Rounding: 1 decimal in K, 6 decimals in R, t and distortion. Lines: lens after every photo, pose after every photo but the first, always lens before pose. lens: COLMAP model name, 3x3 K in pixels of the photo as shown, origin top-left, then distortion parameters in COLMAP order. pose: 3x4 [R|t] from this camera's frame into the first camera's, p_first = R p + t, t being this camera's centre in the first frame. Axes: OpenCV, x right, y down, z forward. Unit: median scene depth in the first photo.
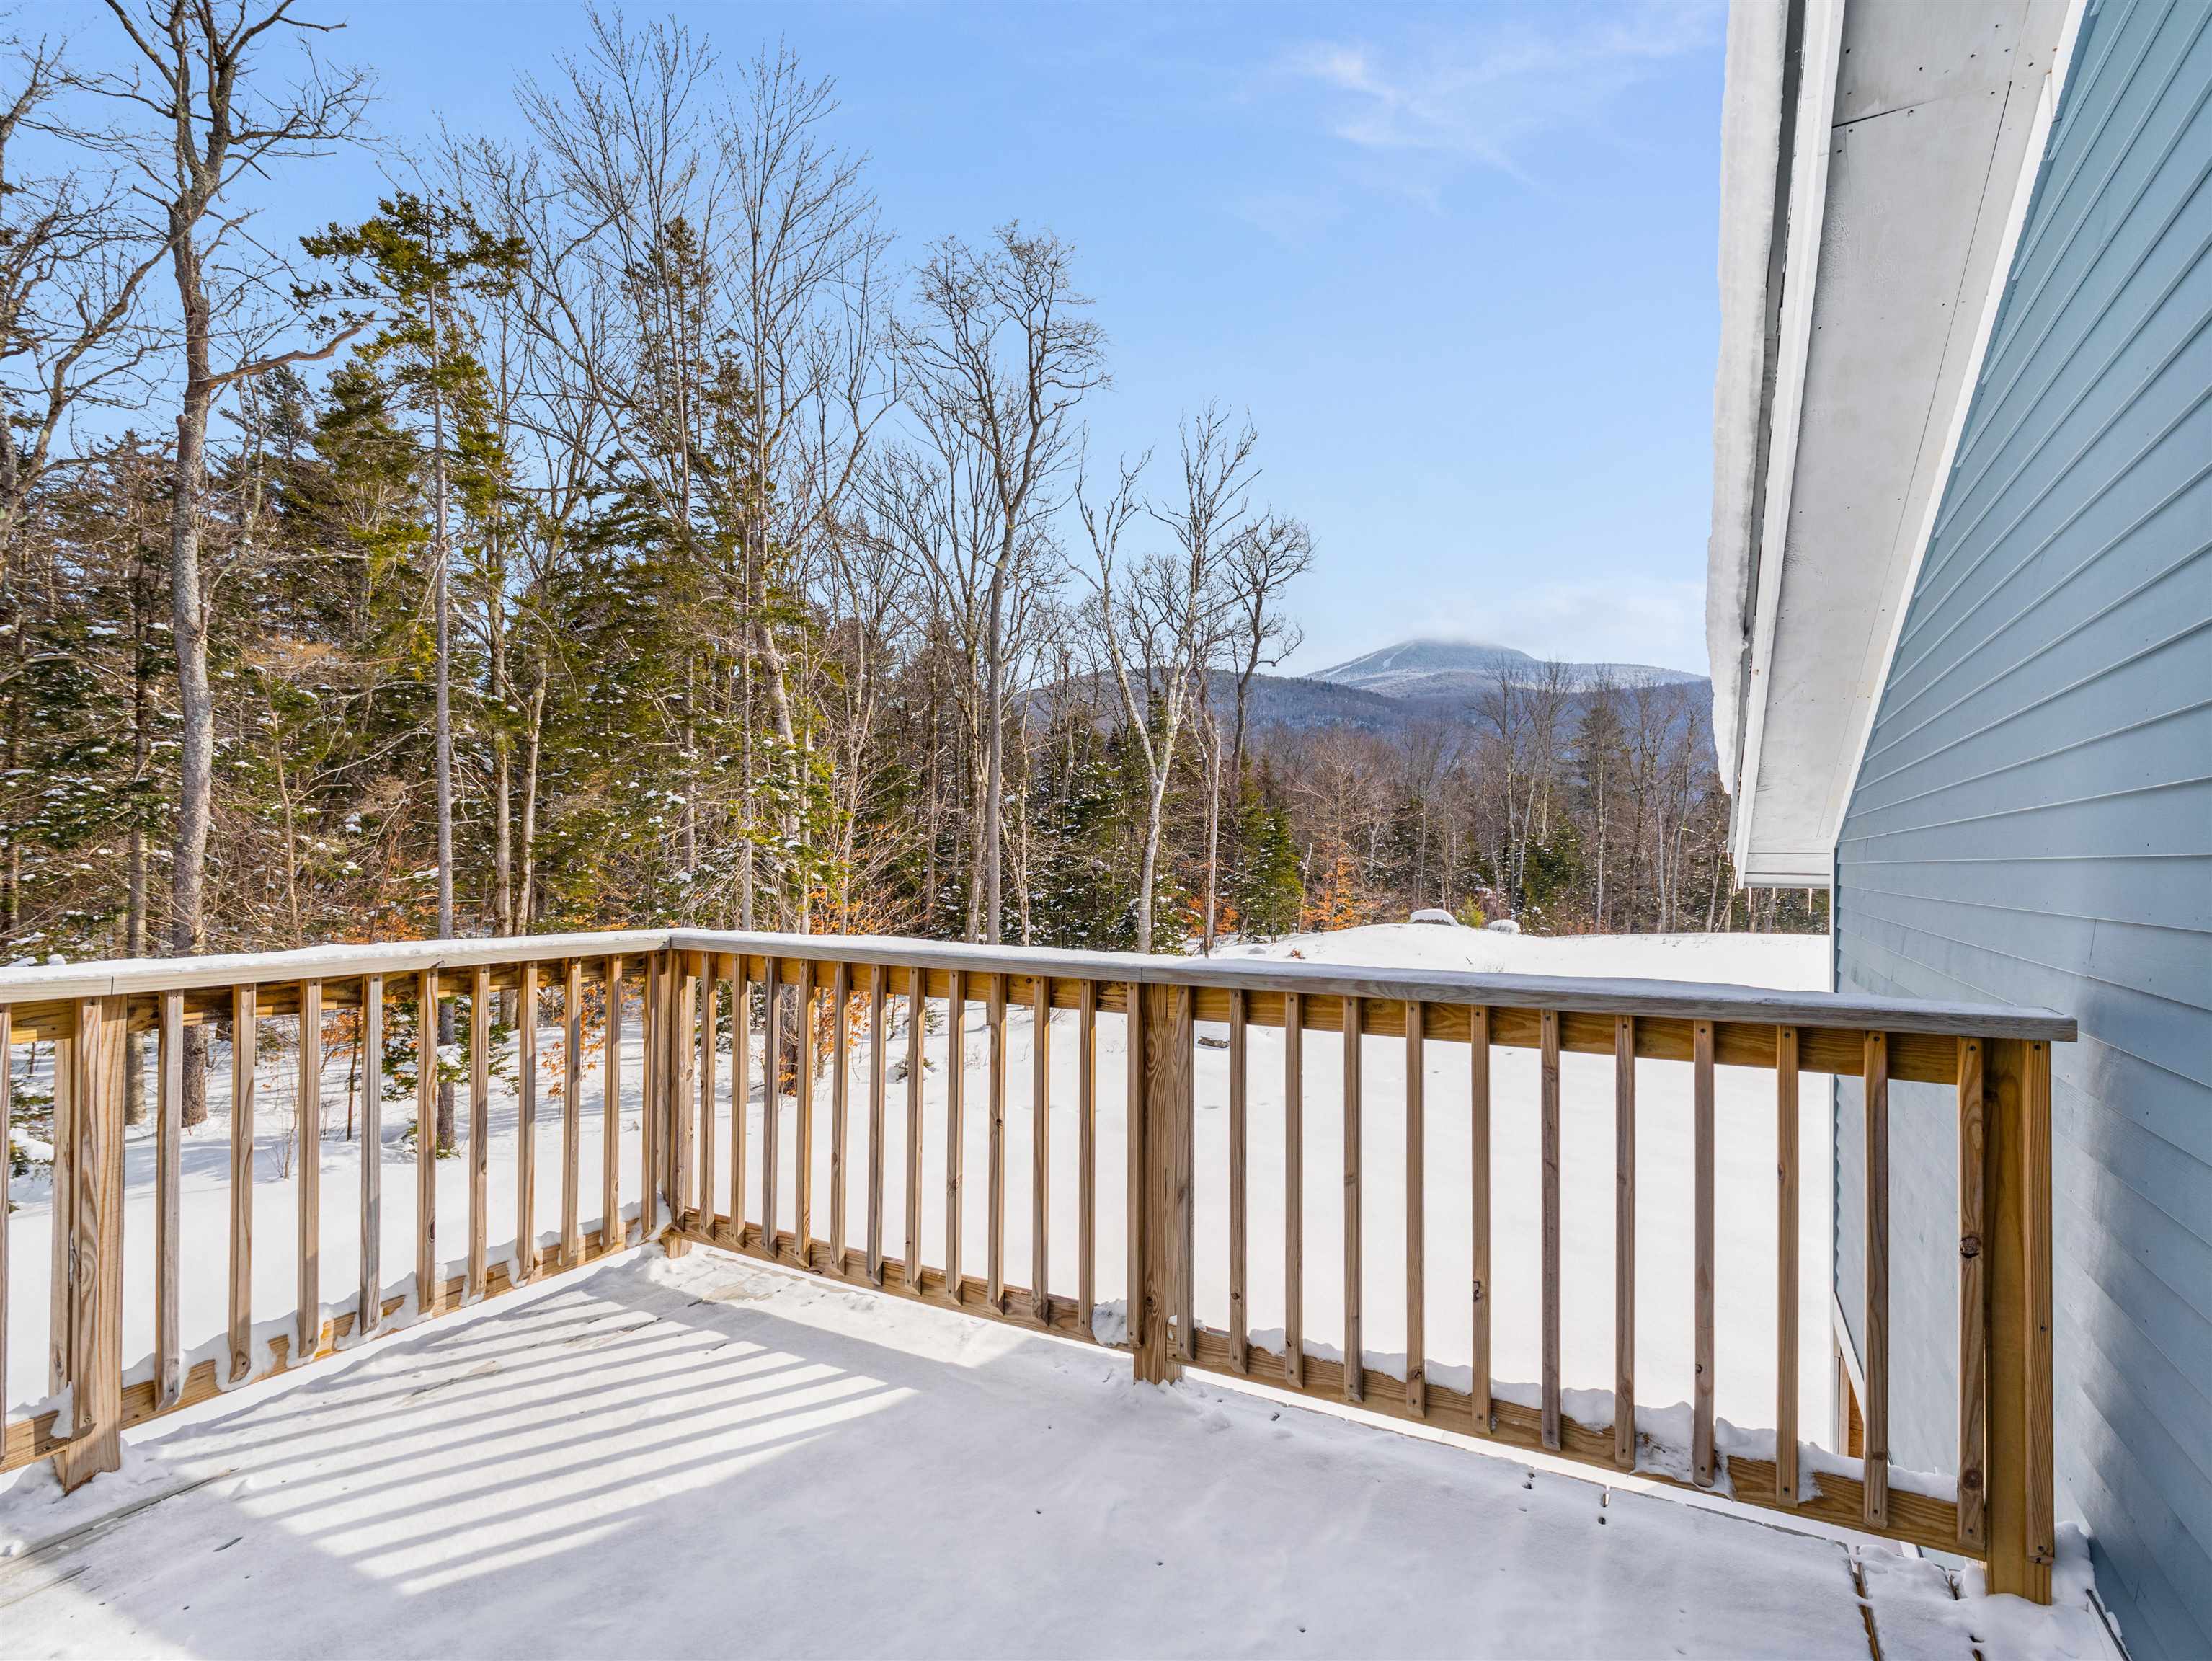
lens RADIAL K [[1089.5, 0, 1107.6], [0, 1089.5, 870.3], [0, 0, 1]] dist [0.000812, 0.001042]
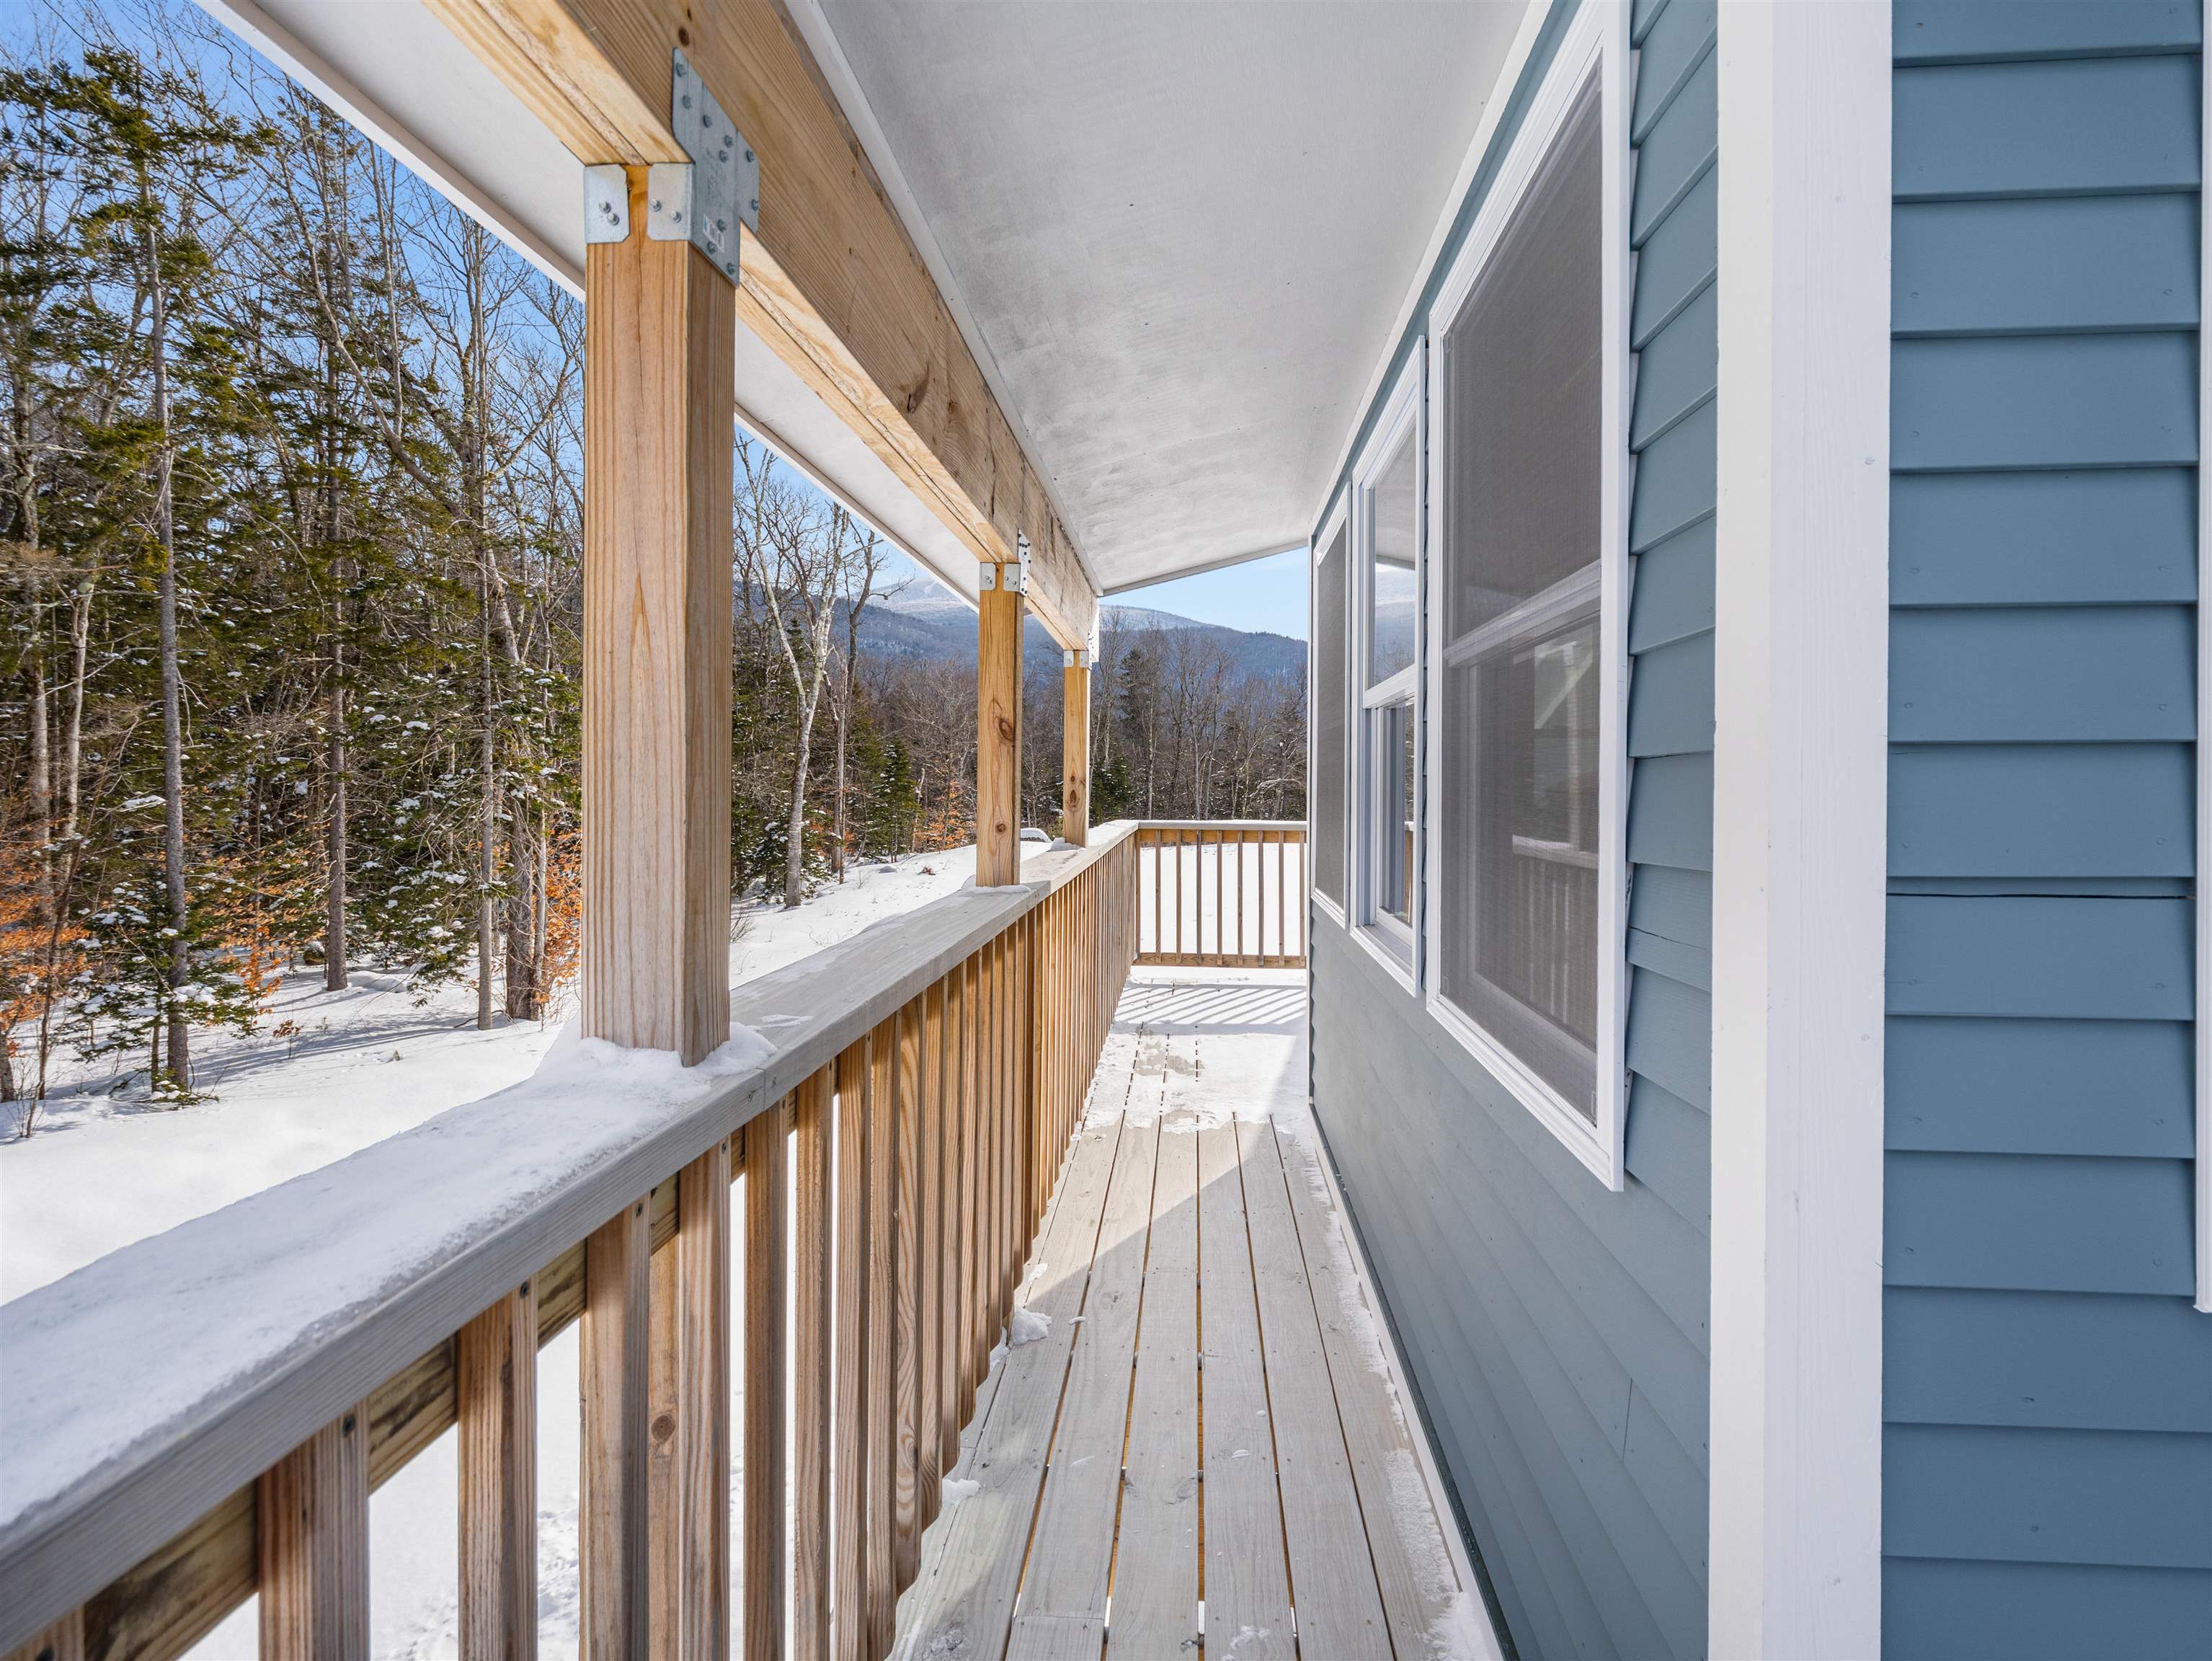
lens RADIAL K [[1089.5, 0, 1107.6], [0, 1089.5, 870.3], [0, 0, 1]] dist [0.000812, 0.001042]
pose [[0.913569, -0.034700, 0.405201, -0.147735], [0.006562, 0.997481, 0.070627, 0.000488], [-0.406632, -0.061864, 0.911495, -0.104774]]
